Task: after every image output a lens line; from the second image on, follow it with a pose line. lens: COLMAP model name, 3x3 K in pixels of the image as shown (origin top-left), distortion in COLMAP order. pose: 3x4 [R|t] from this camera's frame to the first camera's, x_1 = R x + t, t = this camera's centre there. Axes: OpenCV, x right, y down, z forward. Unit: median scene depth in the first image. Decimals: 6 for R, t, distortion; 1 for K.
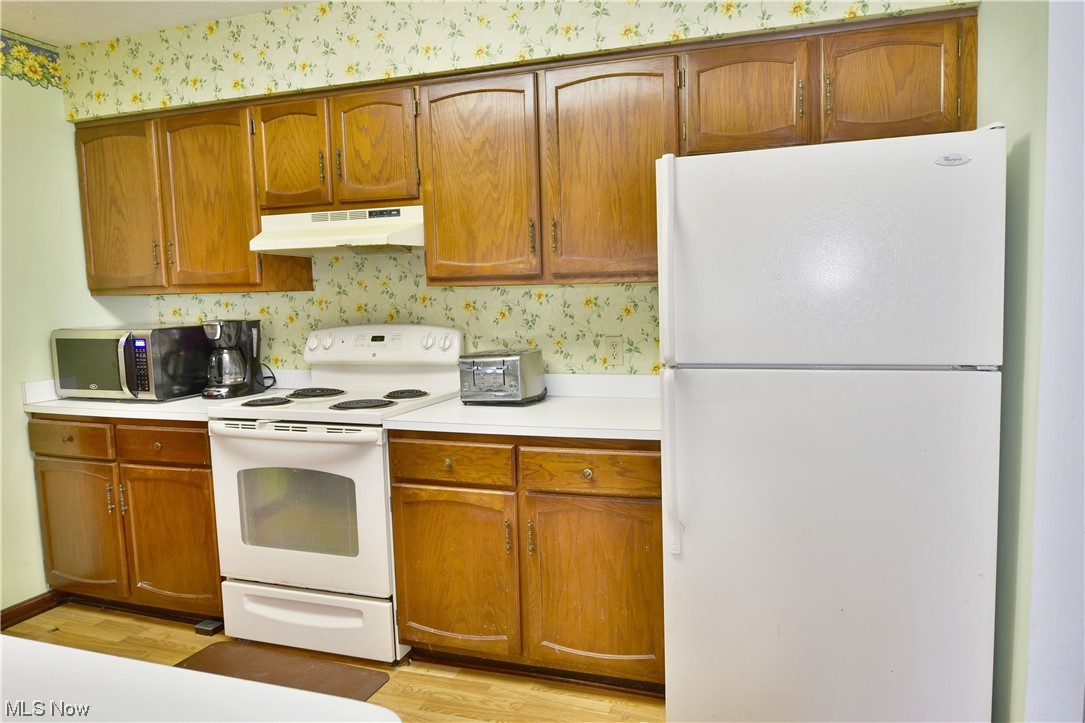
lens RADIAL K [[660.8, 0, 544.6], [0, 660.8, 361.4], [0, 0, 1]] dist [-0.006668, -0.007959]
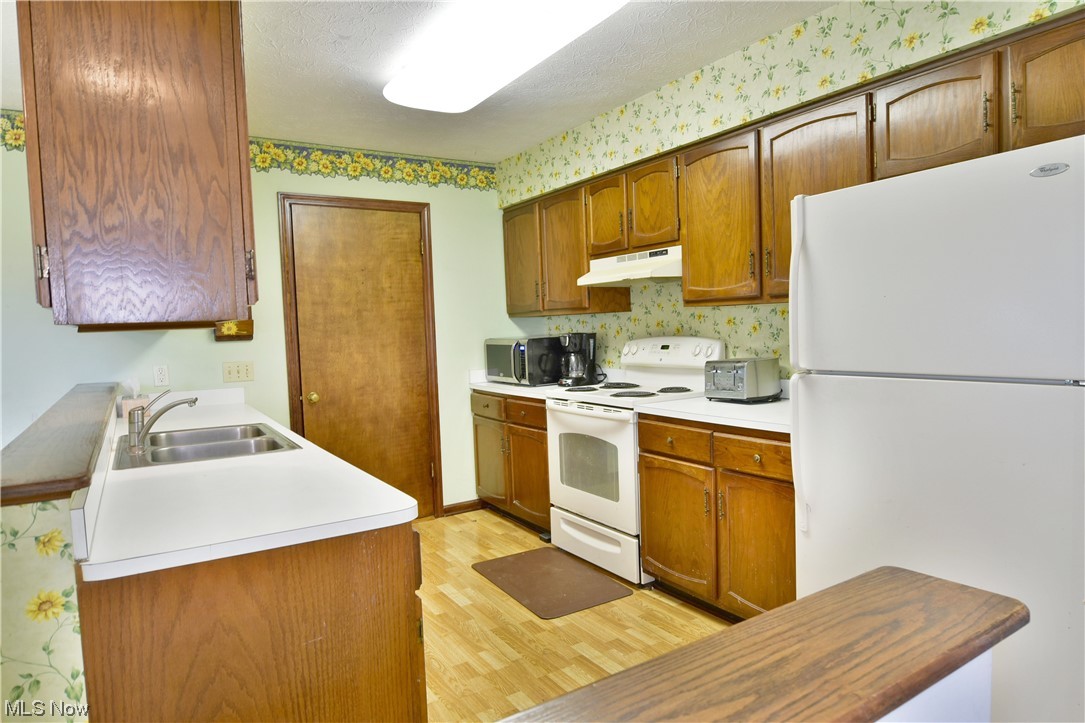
lens RADIAL K [[630.8, 0, 546.5], [0, 630.8, 365.5], [0, 0, 1]] dist [-0.003149, -0.002297]
pose [[0.771679, 0.031830, -0.635215, 0.387209], [-0.038073, 0.999268, 0.003821, 0.006200], [0.634871, 0.021236, 0.772326, -0.119604]]
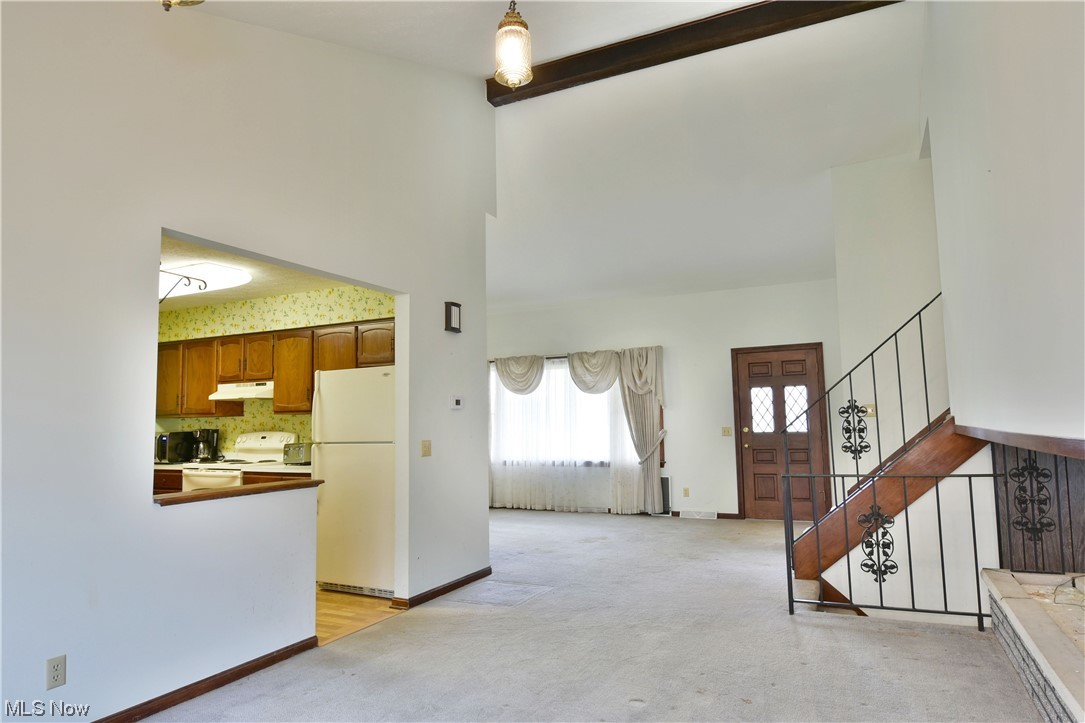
lens RADIAL K [[660.8, 0, 544.6], [0, 660.8, 361.4], [0, 0, 1]] dist [-0.006668, -0.007959]
pose [[0.990069, -0.012318, -0.140039, 1.083220], [-0.013401, 0.983347, -0.181241, 0.111898], [0.139939, 0.181318, 0.973417, -1.172663]]
